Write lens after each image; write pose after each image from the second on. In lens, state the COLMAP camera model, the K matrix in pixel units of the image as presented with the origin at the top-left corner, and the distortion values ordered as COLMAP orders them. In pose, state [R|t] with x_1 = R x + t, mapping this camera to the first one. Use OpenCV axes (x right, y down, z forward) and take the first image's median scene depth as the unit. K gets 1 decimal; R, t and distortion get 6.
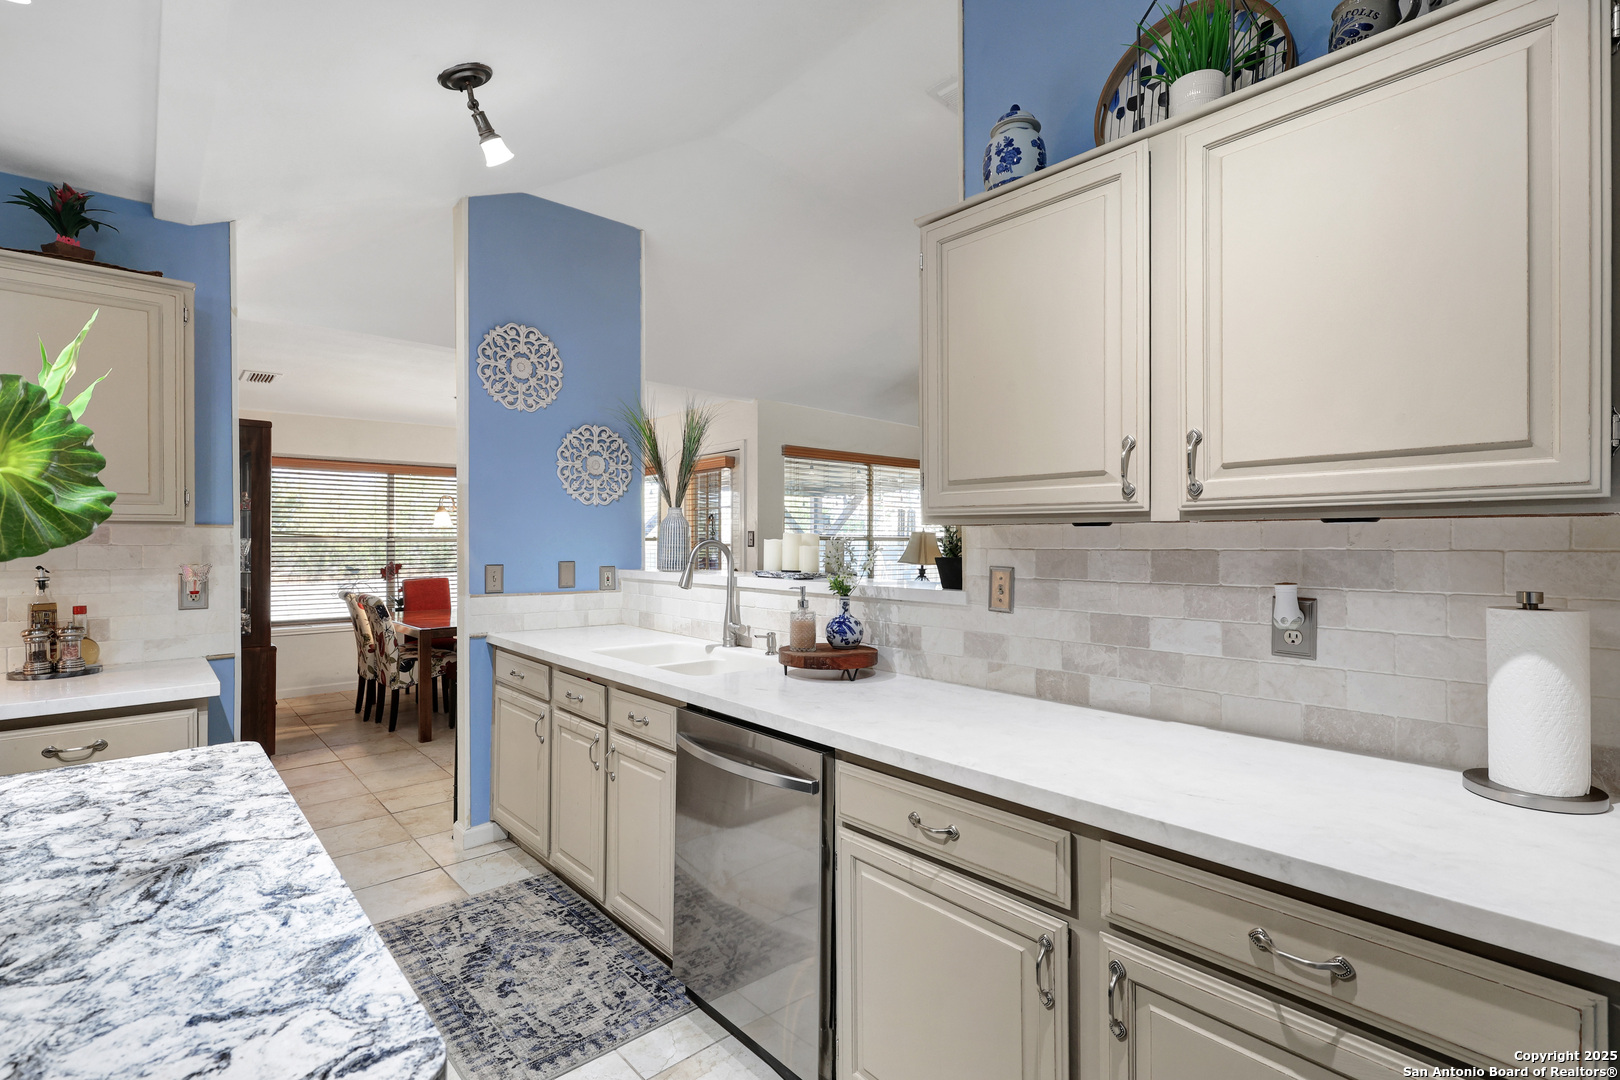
lens RADIAL K [[753.3, 0, 833.1], [0, 753.3, 541.2], [0, 0, 1]] dist [0.001419, -0.000265]
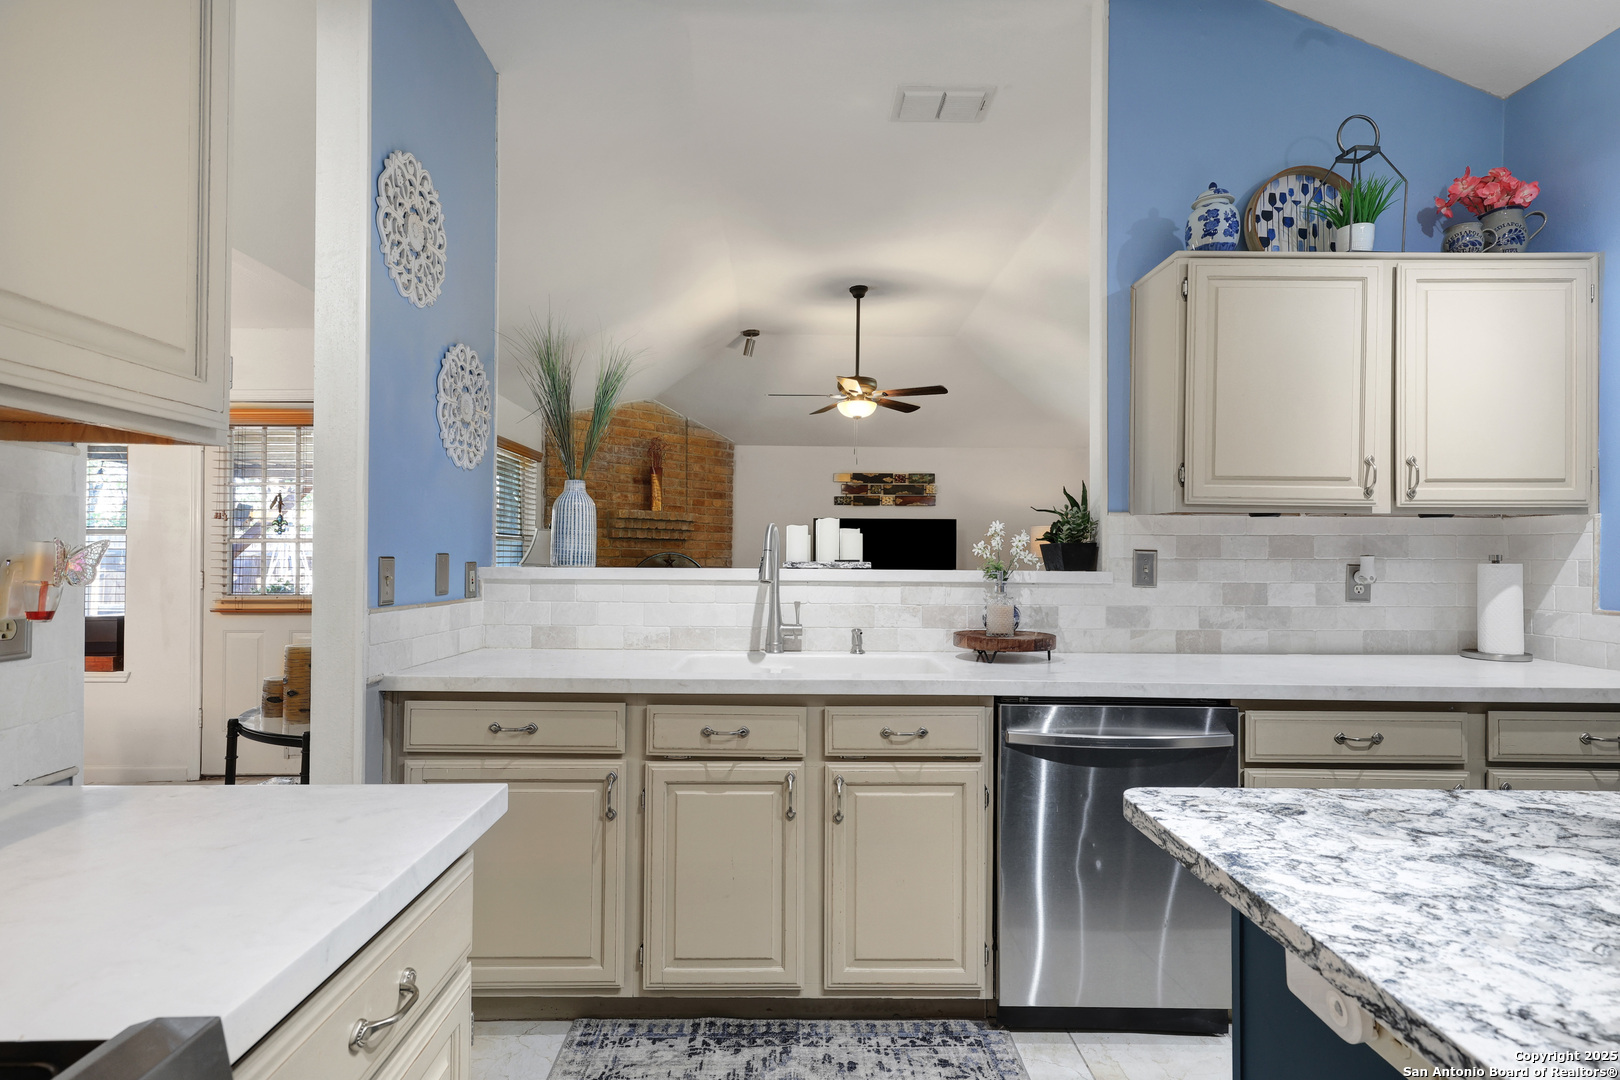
lens RADIAL K [[809.8, 0, 795.3], [0, 809.8, 545.1], [0, 0, 1]] dist [0.015894, -0.000765]
pose [[0.670954, 0.010259, 0.741428, -1.266190], [-0.005254, 0.999945, -0.009081, 0.047001], [-0.741481, 0.002197, 0.670971, 0.615425]]
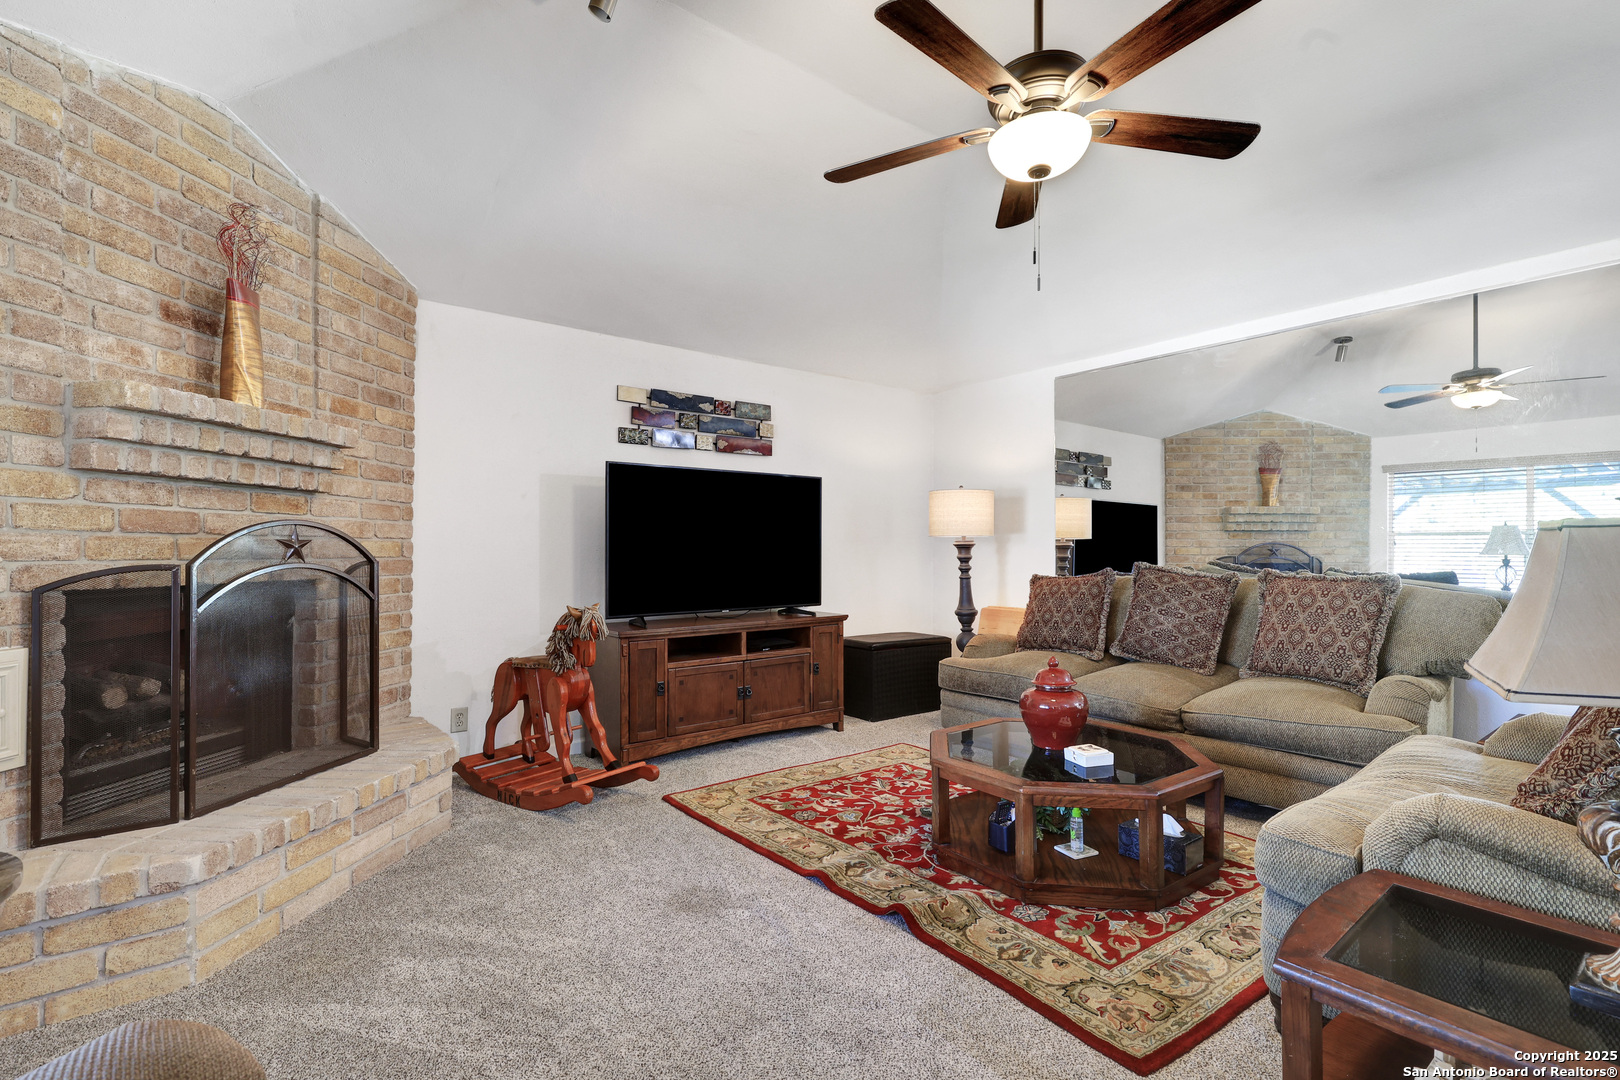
lens RADIAL K [[753.3, 0, 820.7], [0, 753.3, 539.9], [0, 0, 1]] dist [0.001419, -0.000265]
pose [[0.087571, 0.009290, 0.996115, -0.875968], [-0.000041, 0.999957, -0.009322, 0.063453], [-0.996158, 0.000776, 0.087567, 1.255351]]
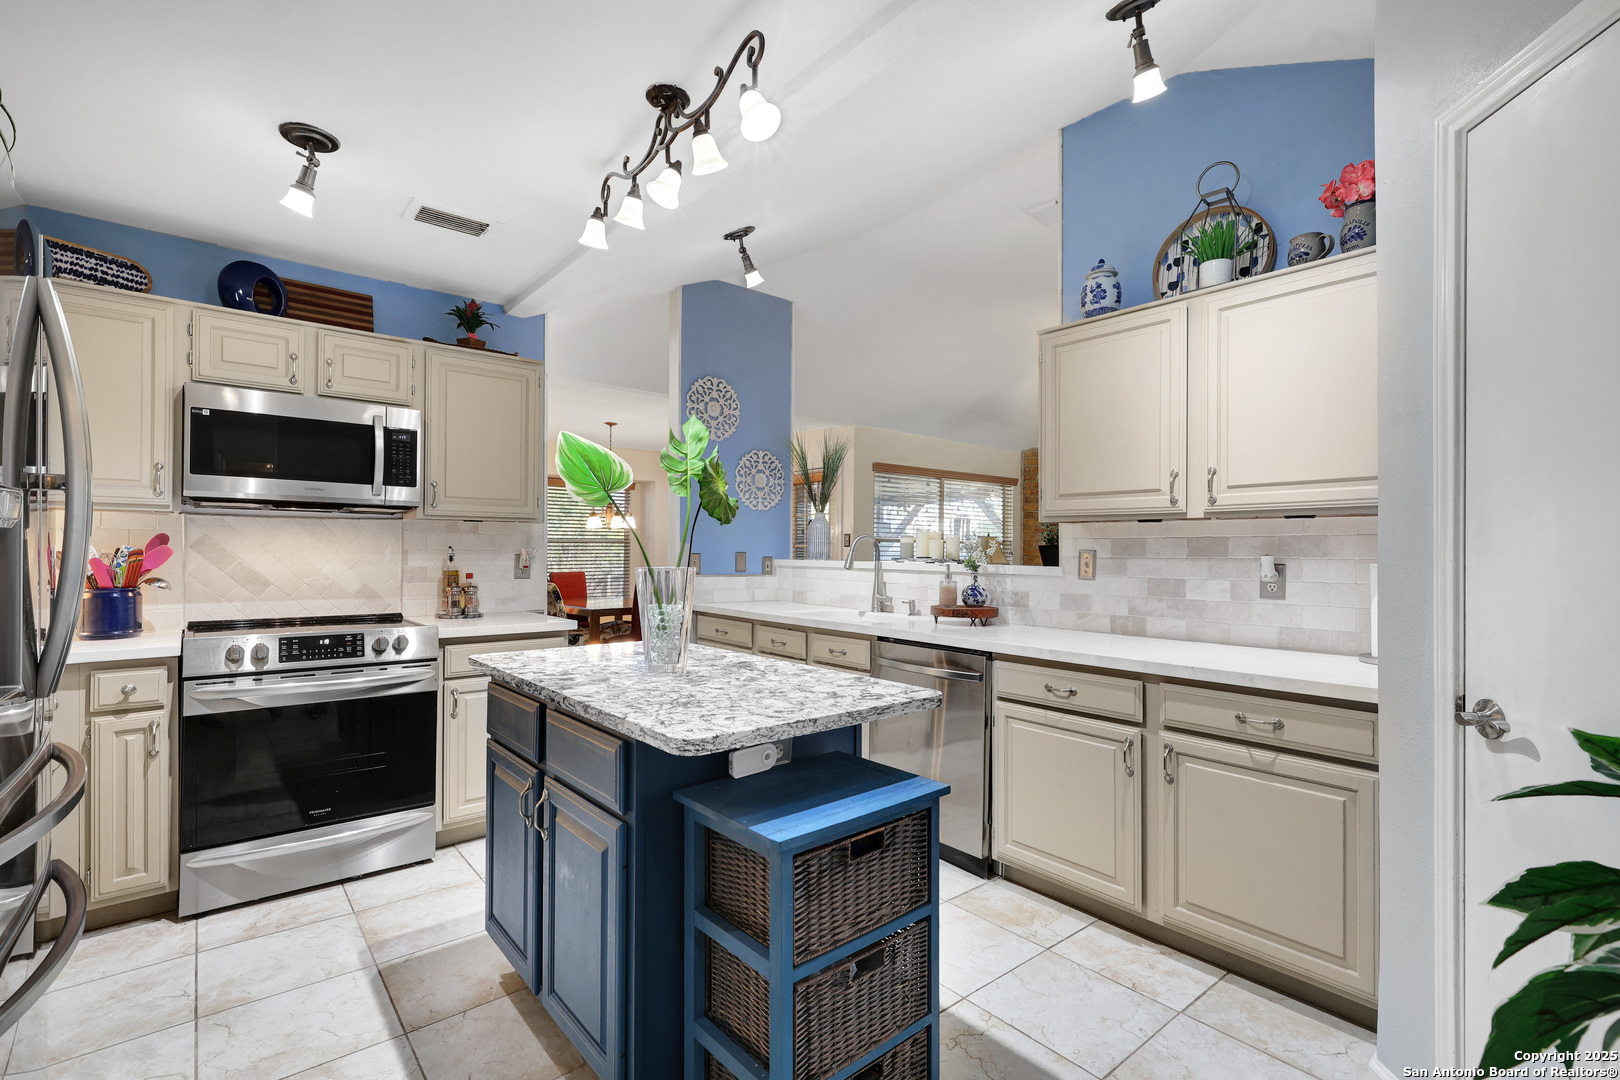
lens RADIAL K [[753.3, 0, 826.1], [0, 753.3, 546.8], [0, 0, 1]] dist [0.001419, -0.000265]
pose [[0.998936, 0.007848, -0.045435, -0.270539], [-0.008135, 0.999948, -0.006116, 0.046739], [0.045385, 0.006479, 0.998949, -0.633054]]
